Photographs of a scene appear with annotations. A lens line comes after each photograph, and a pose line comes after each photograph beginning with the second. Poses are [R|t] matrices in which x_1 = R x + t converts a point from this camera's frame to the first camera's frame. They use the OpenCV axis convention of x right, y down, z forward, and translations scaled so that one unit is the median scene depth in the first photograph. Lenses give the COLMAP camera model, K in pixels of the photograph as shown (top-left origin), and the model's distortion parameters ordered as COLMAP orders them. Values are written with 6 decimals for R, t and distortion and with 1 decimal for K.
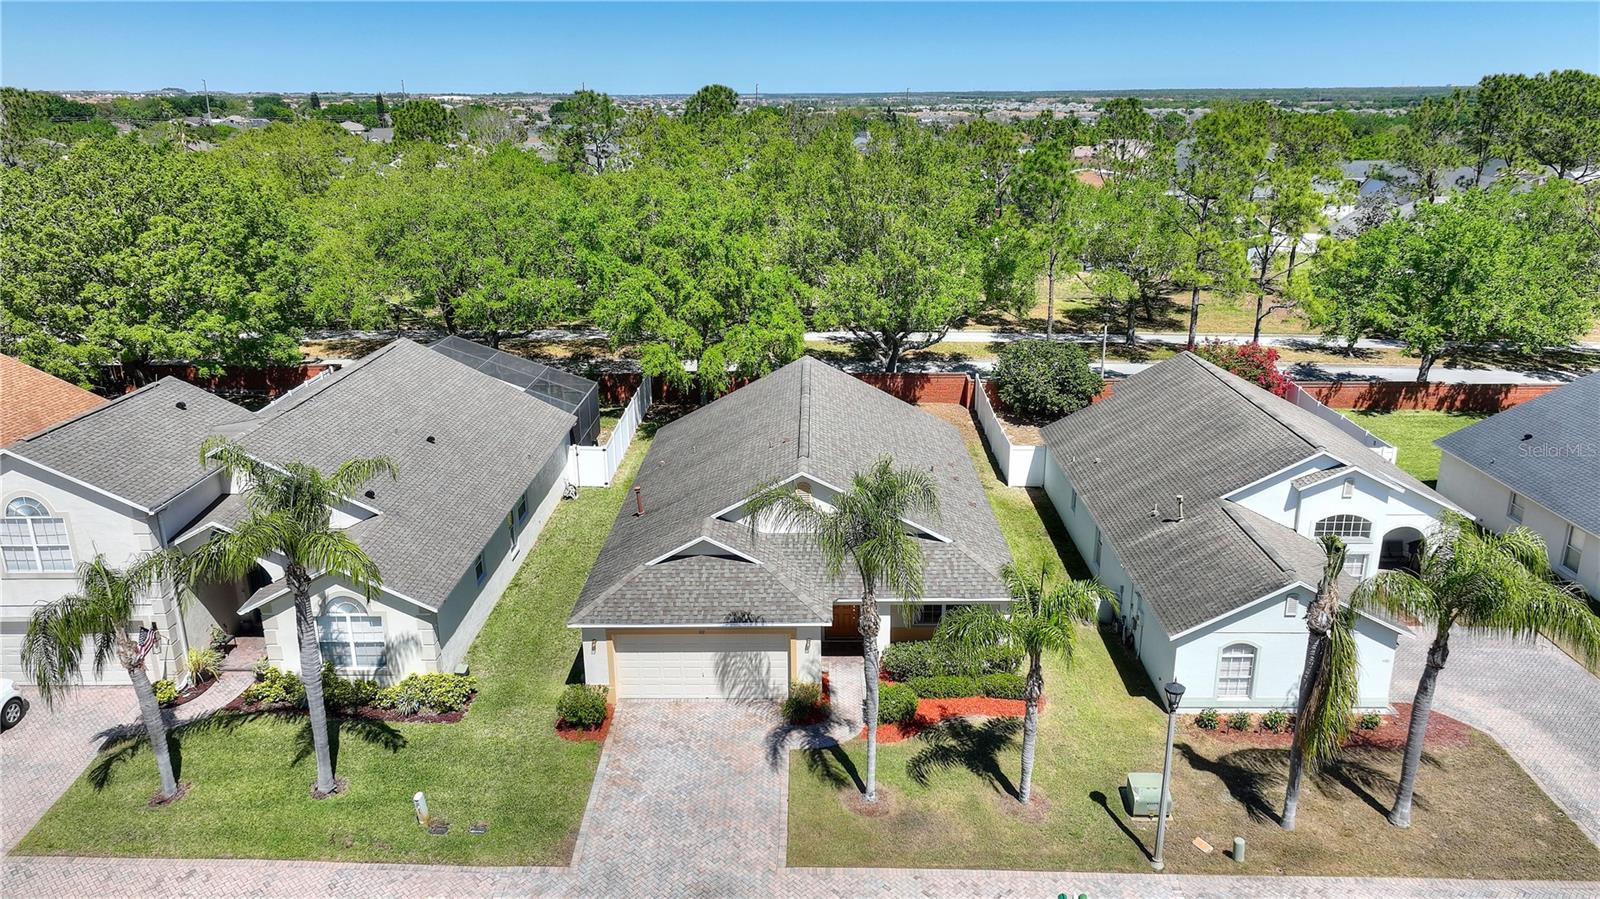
lens RADIAL K [[1126.8, 0, 805.4], [0, 1126.8, 450.8], [0, 0, 1]] dist [0.000335, -0.001841]
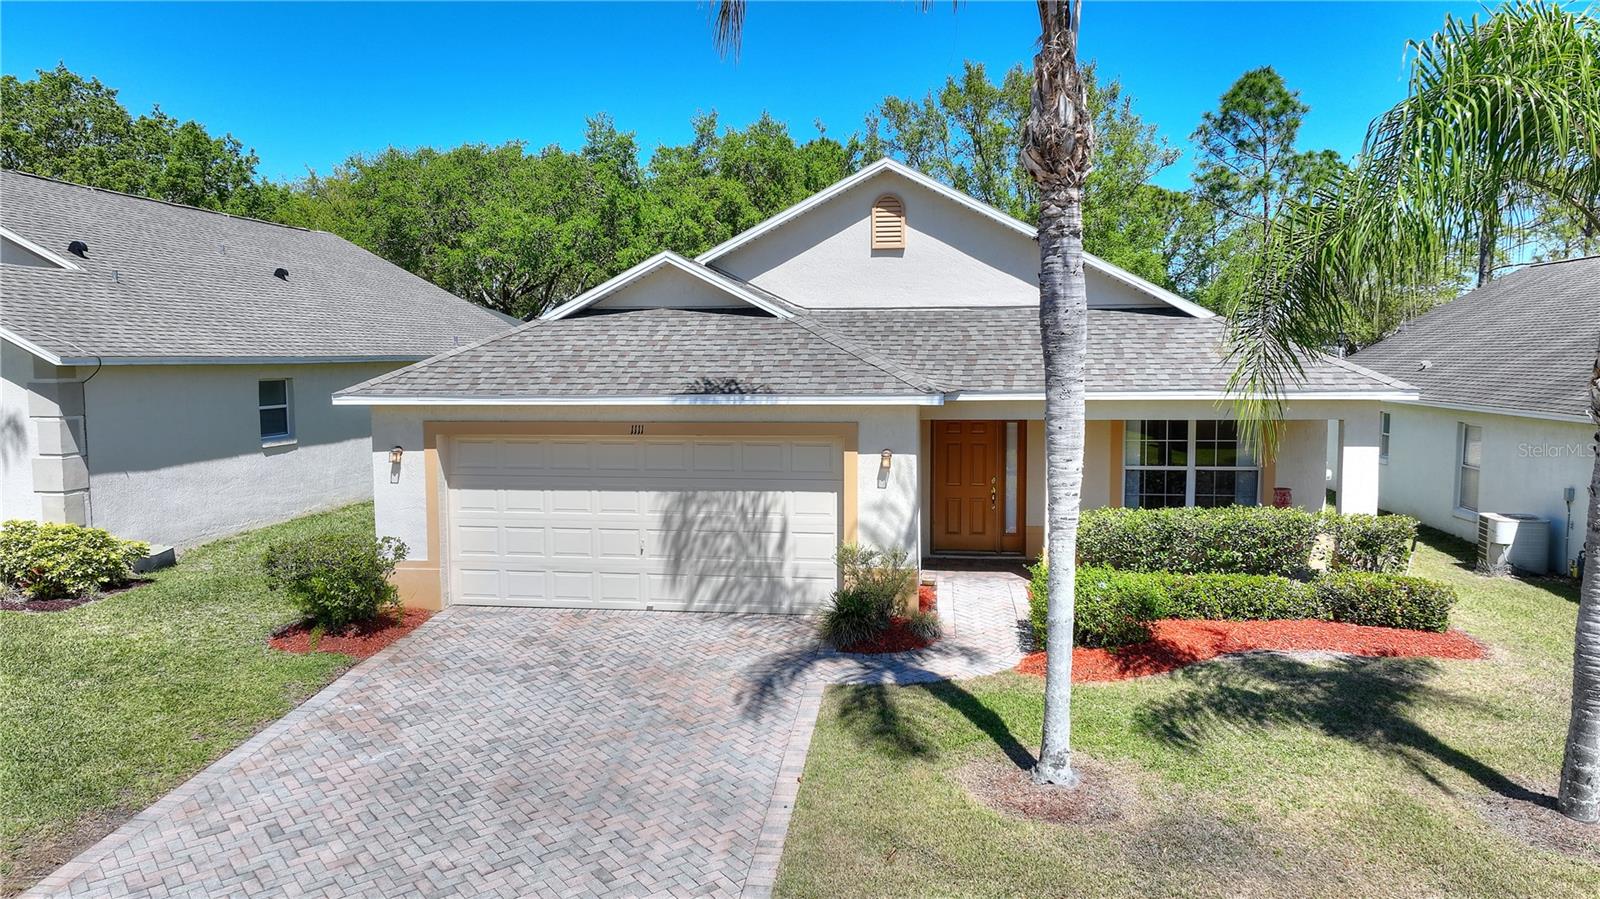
lens RADIAL K [[1126.8, 0, 805.4], [0, 1126.8, 450.8], [0, 0, 1]] dist [0.000335, -0.001841]
pose [[0.993829, 0.016440, -0.109699, 0.018510], [-0.040268, 0.974960, -0.218706, 0.258924], [0.103356, 0.221774, 0.969605, 0.591931]]
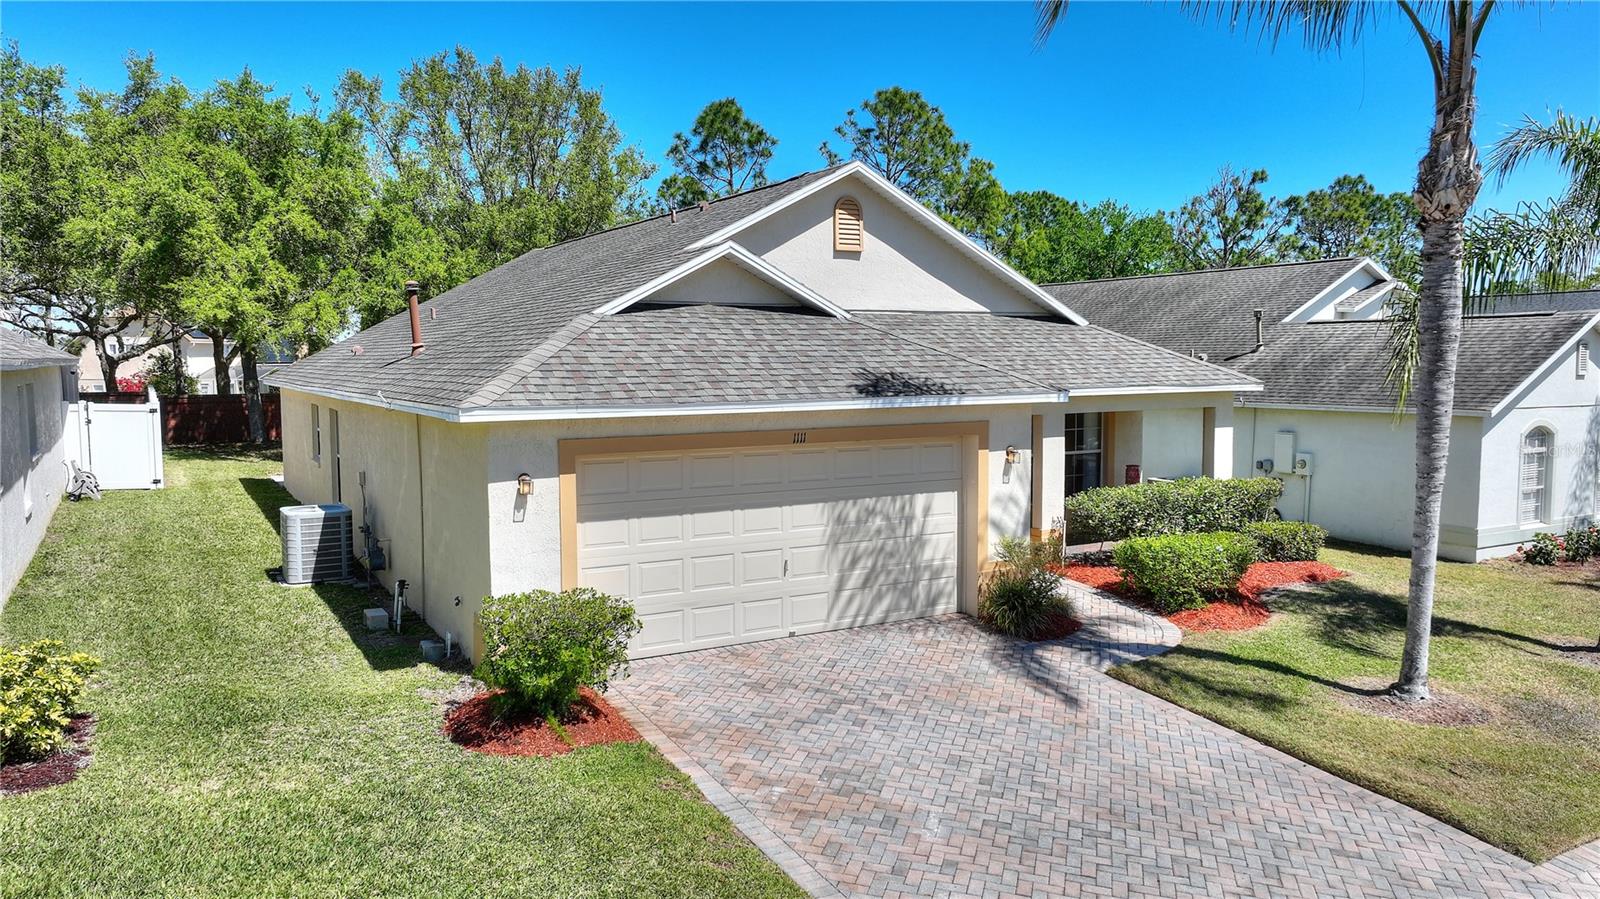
lens RADIAL K [[1126.8, 0, 805.4], [0, 1126.8, 450.8], [0, 0, 1]] dist [0.000335, -0.001841]
pose [[0.855428, -0.036006, 0.516669, -0.290266], [0.153282, 0.970491, -0.186150, 0.237093], [-0.494720, 0.238434, 0.835704, 0.673860]]
